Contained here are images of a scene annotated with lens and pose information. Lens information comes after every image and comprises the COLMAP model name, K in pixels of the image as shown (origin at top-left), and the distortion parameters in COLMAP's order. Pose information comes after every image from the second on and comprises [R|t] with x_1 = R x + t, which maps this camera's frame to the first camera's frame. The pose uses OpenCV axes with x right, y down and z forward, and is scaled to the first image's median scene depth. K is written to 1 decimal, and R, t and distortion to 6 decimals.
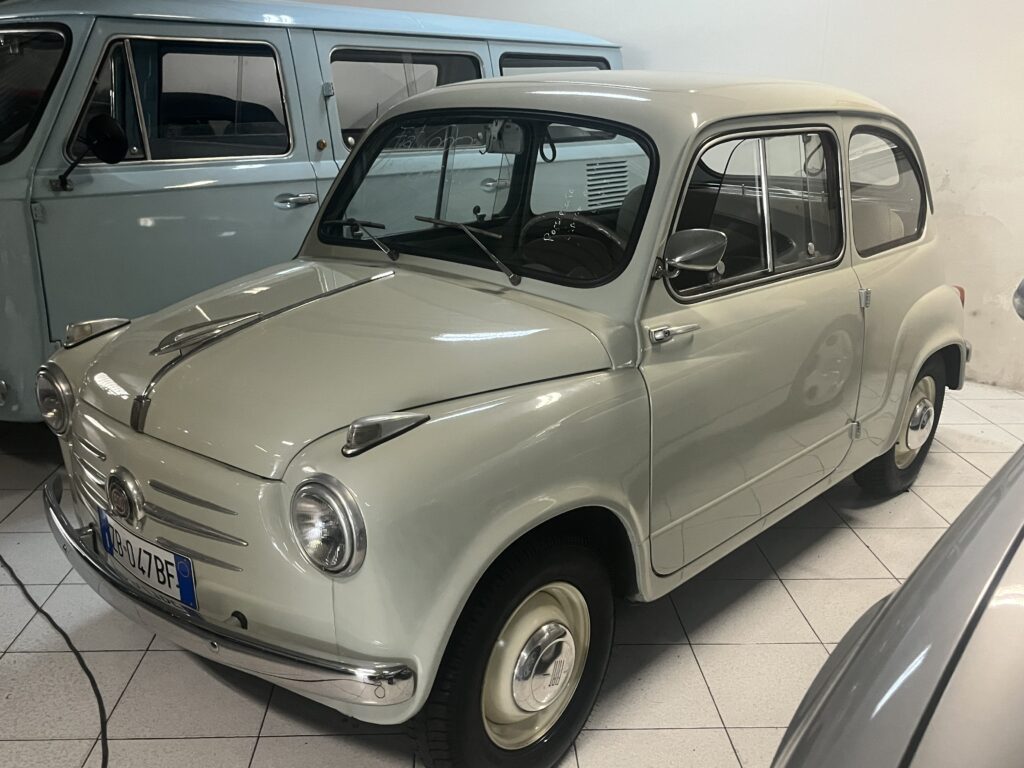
lens RADIAL K [[977.7, 0, 512.0], [0, 977.7, 384.0], [0, 0, 1]] dist [0.019180, -0.003216]
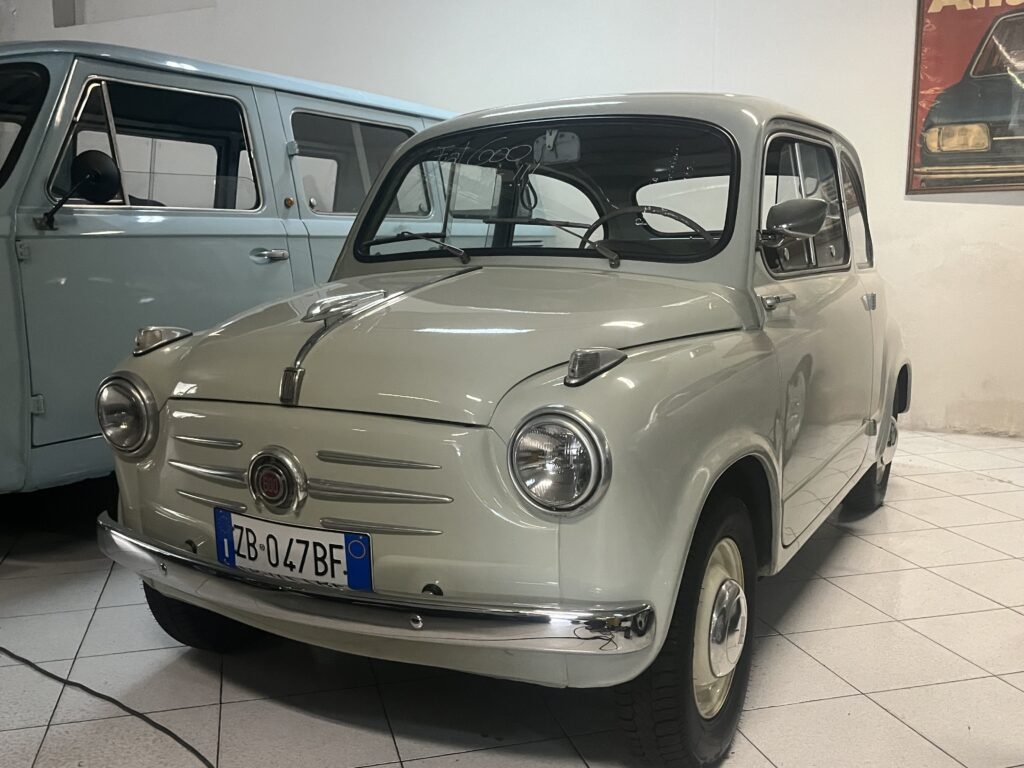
lens RADIAL K [[977.5, 0, 512.0], [0, 977.5, 384.0], [0, 0, 1]] dist [0.071186, -0.099731]
pose [[0.977462, -0.054147, 0.204049, -0.322242], [0.083713, 0.986723, -0.139174, 0.152974], [-0.193804, 0.153119, 0.969017, 0.064525]]
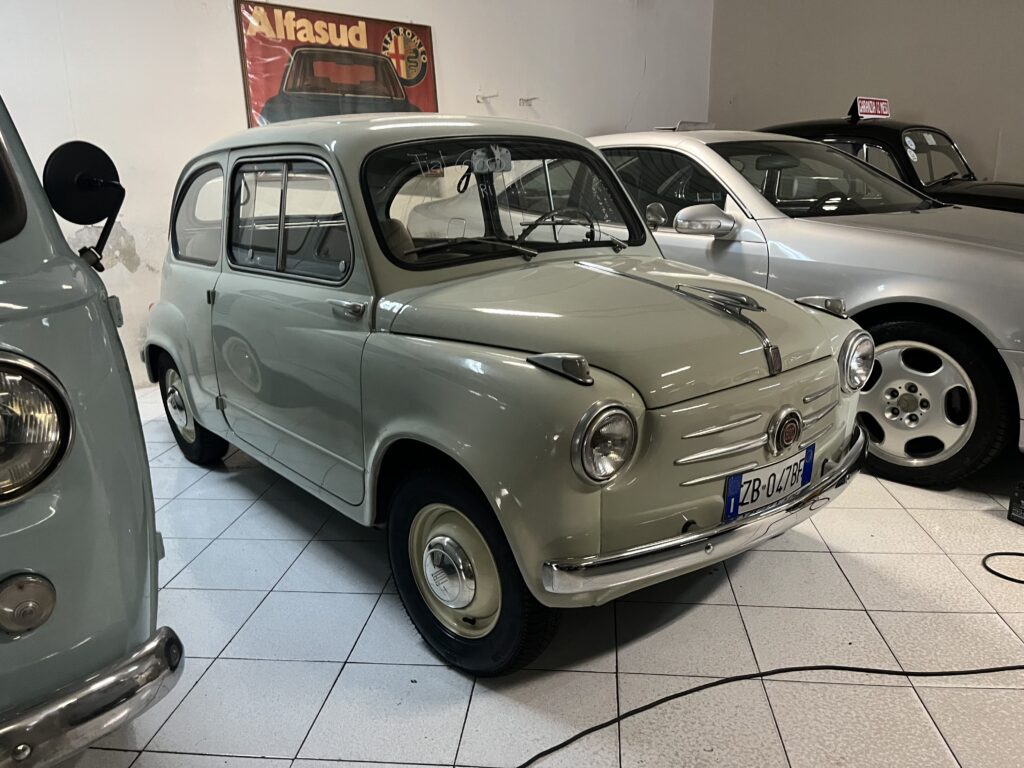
lens RADIAL K [[781.5, 0, 512.0], [0, 781.5, 384.0], [0, 0, 1]] dist [0.077588, -0.106048]
pose [[0.157544, -0.267225, 0.950668, -1.205834], [0.313935, 0.926302, 0.208351, -0.217965], [-0.936282, 0.265624, 0.229825, 0.958814]]
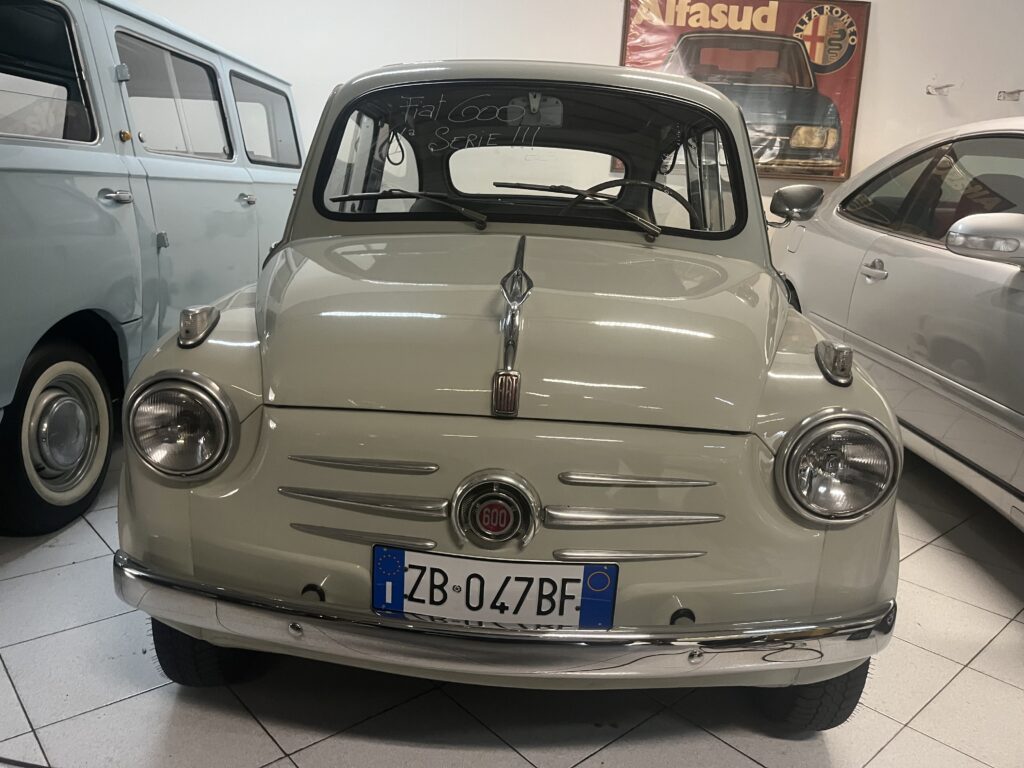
lens RADIAL K [[781.5, 0, 512.0], [0, 781.5, 384.0], [0, 0, 1]] dist [0.077588, -0.106048]
pose [[0.782397, -0.118928, 0.611319, -0.650720], [0.142529, 0.989739, 0.010131, 0.015921], [-0.606251, 0.079204, 0.791319, 0.466035]]
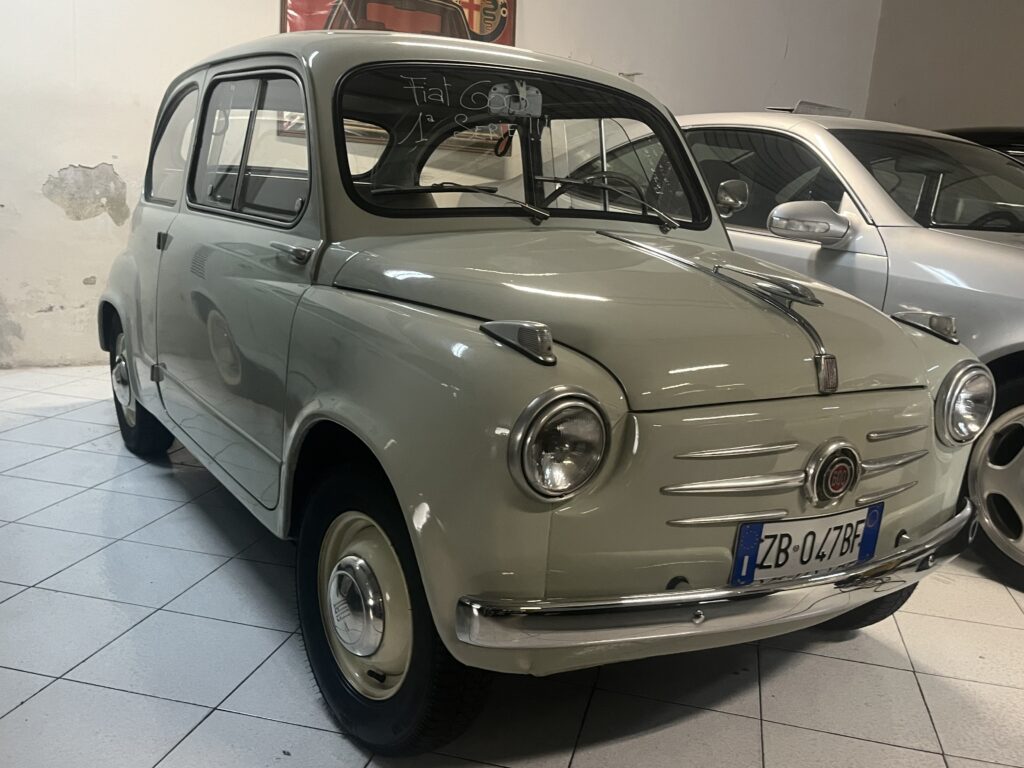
lens RADIAL K [[962.6, 0, 507.6], [0, 962.6, 372.9], [0, 0, 1]] dist [0.051778, -0.001568]
pose [[0.283693, -0.176412, 0.942548, -1.130657], [0.215068, 0.969596, 0.116743, -0.118043], [-0.934486, 0.169592, 0.313009, 0.878305]]
